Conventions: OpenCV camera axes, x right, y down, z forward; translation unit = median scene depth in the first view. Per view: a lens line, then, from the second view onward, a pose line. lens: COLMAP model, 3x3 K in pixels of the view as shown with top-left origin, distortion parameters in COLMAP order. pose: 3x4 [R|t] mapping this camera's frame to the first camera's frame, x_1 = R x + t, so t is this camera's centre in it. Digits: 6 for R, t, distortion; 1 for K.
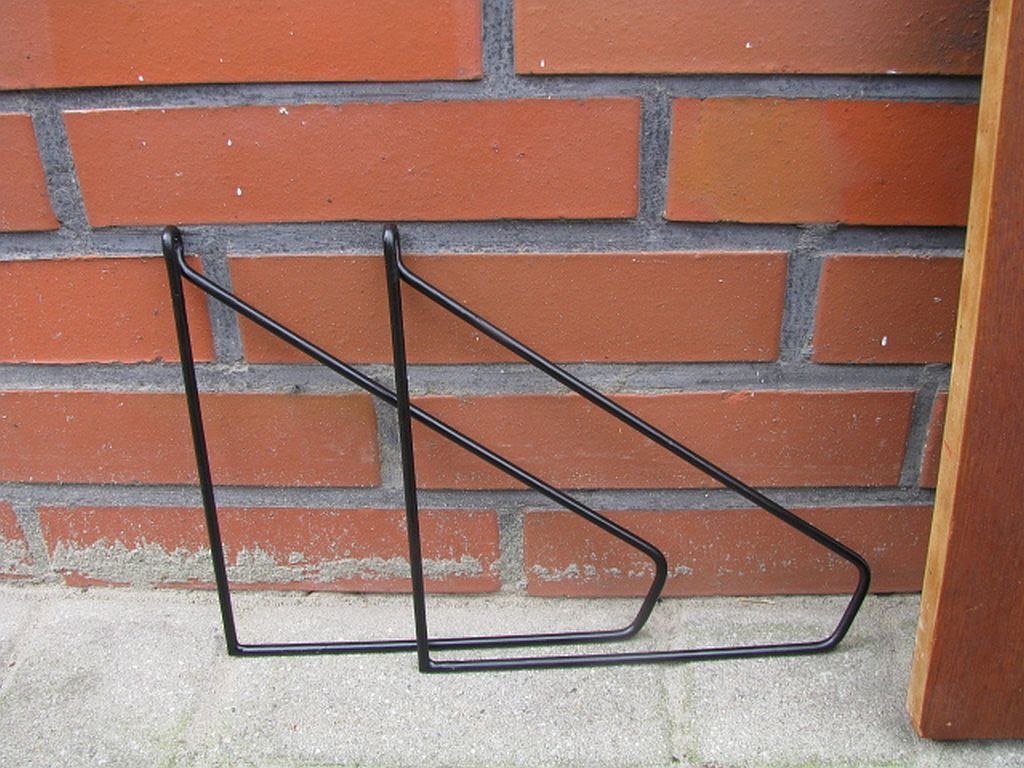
lens RADIAL K [[1062.3, 0, 512.0], [0, 1062.3, 384.0], [0, 0, 1]] dist [-0.216400, 0.217312]
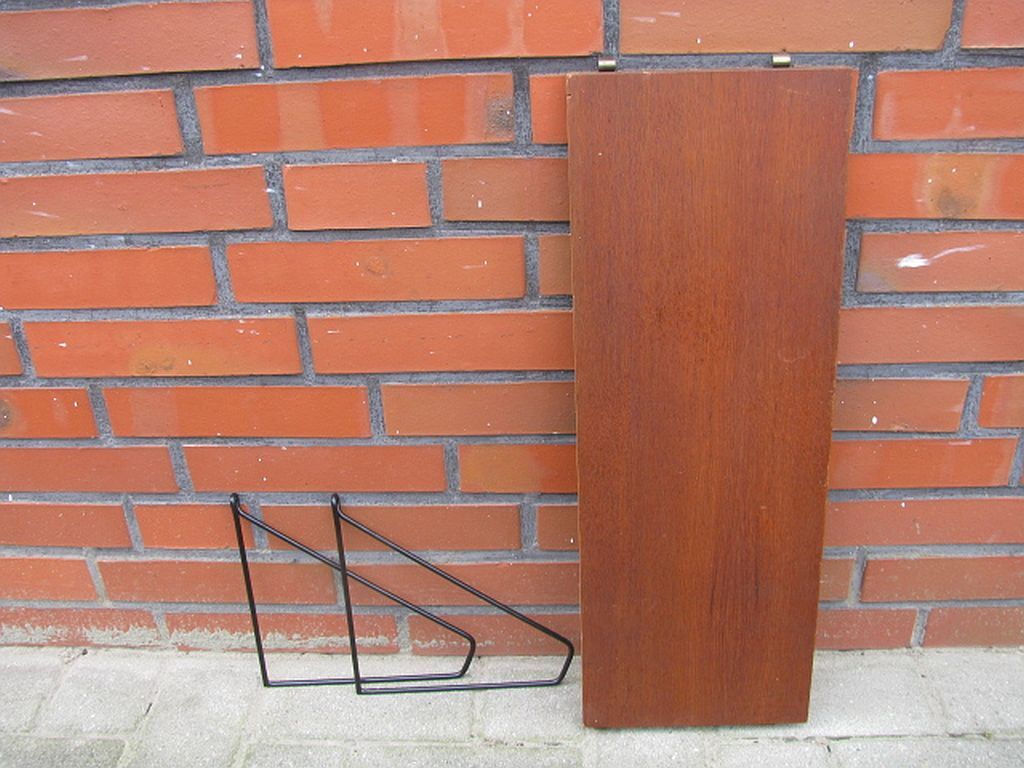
lens RADIAL K [[1062.3, 0, 512.0], [0, 1062.3, 384.0], [0, 0, 1]] dist [-0.216400, 0.217312]
pose [[0.999901, -0.013443, -0.004275, 0.236733], [0.013477, 0.999877, 0.008015, -0.351892], [0.004167, -0.008072, 0.999959, -1.055186]]
